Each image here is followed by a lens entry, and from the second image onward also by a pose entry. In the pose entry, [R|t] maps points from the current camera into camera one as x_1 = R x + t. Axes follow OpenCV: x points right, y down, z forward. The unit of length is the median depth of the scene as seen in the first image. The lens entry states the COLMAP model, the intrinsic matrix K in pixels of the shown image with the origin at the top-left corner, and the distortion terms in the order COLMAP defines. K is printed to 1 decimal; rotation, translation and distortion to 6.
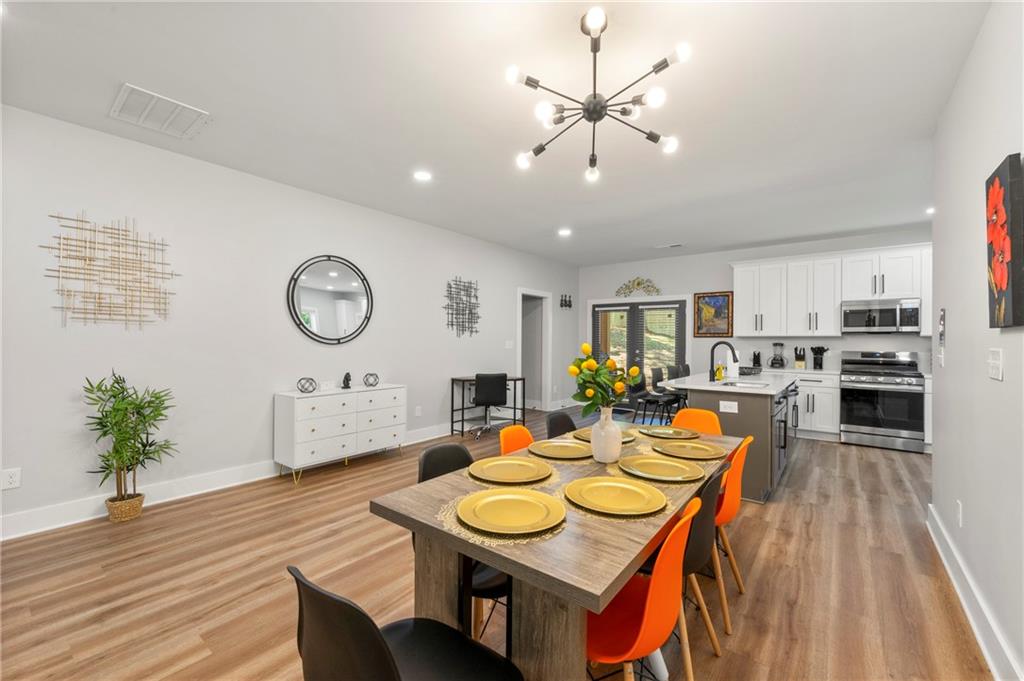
lens RADIAL K [[419.4, 0, 509.1], [0, 419.4, 338.9], [0, 0, 1]] dist [-0.002826, -0.000448]
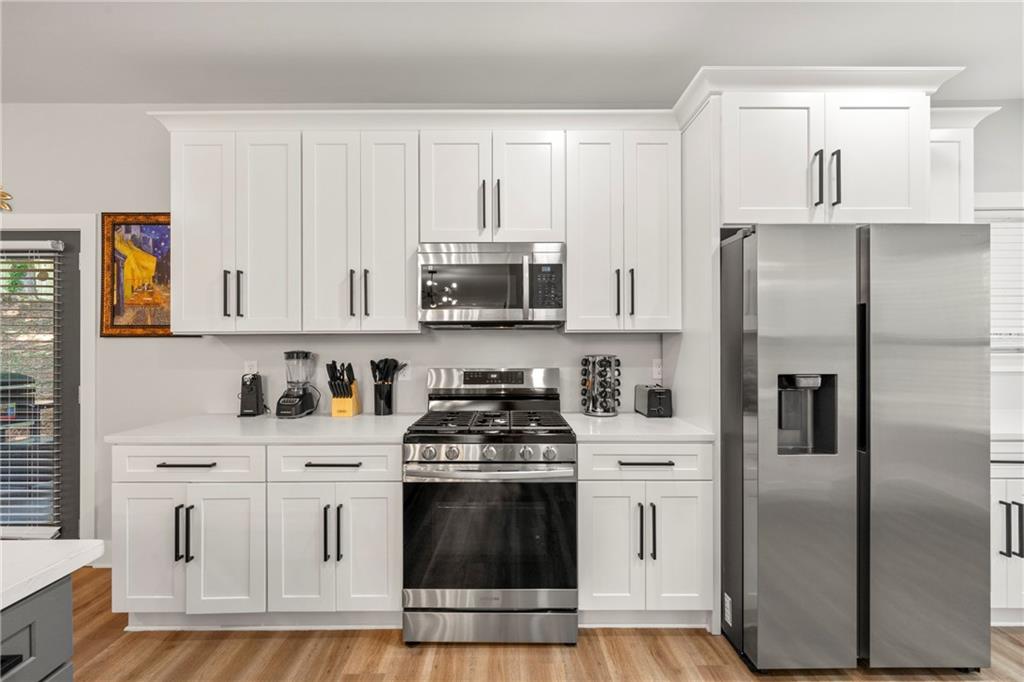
lens RADIAL K [[434.2, 0, 506.6], [0, 434.2, 346.1], [0, 0, 1]] dist [0.002654, -0.000106]
pose [[0.790183, -0.005749, 0.612844, 0.499977], [0.004334, 0.999983, 0.003793, 0.004037], [-0.612856, -0.000341, 0.790194, 0.516435]]
